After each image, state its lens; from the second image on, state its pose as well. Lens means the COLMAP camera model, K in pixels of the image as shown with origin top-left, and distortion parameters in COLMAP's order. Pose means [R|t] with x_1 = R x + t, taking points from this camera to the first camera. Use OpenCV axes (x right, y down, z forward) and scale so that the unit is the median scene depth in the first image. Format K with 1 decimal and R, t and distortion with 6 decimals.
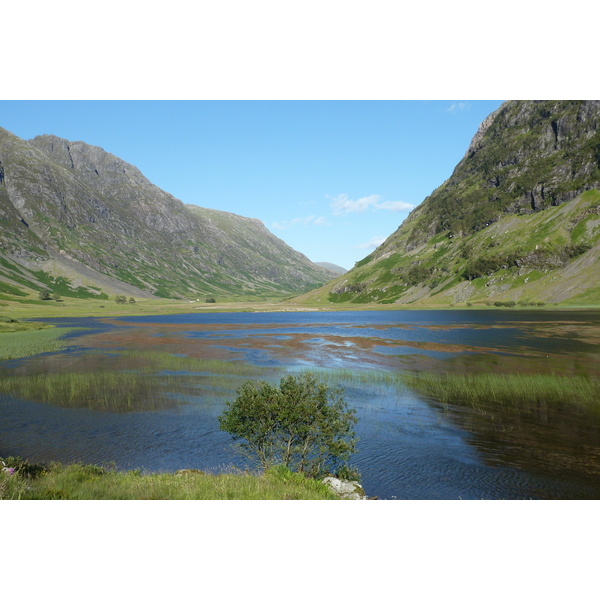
lens RADIAL K [[824.3, 0, 299.6], [0, 824.3, 296.8], [0, 0, 1]] dist [0.197653, 0.000000]
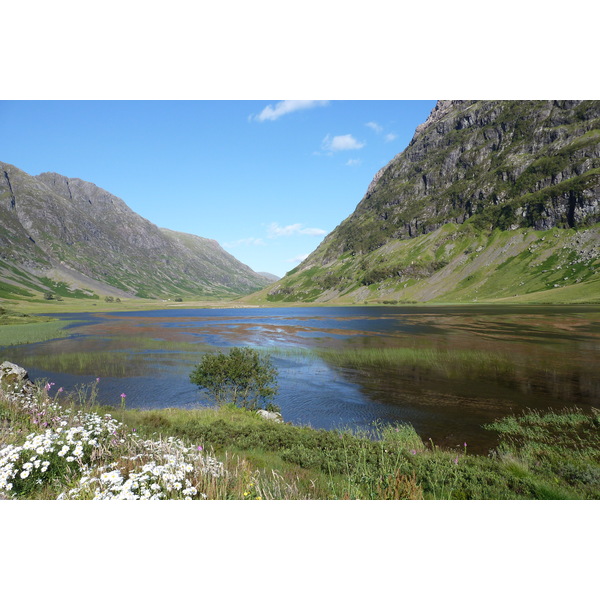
lens RADIAL K [[459.3, 0, 300.0], [0, 459.3, 300.1], [0, 0, 1]] dist [-0.007900, -0.000596]
pose [[0.991412, -0.000521, 0.130772, -0.009999], [-0.000366, 0.999977, 0.006760, -0.000389], [-0.130773, -0.006750, 0.991389, 0.235824]]
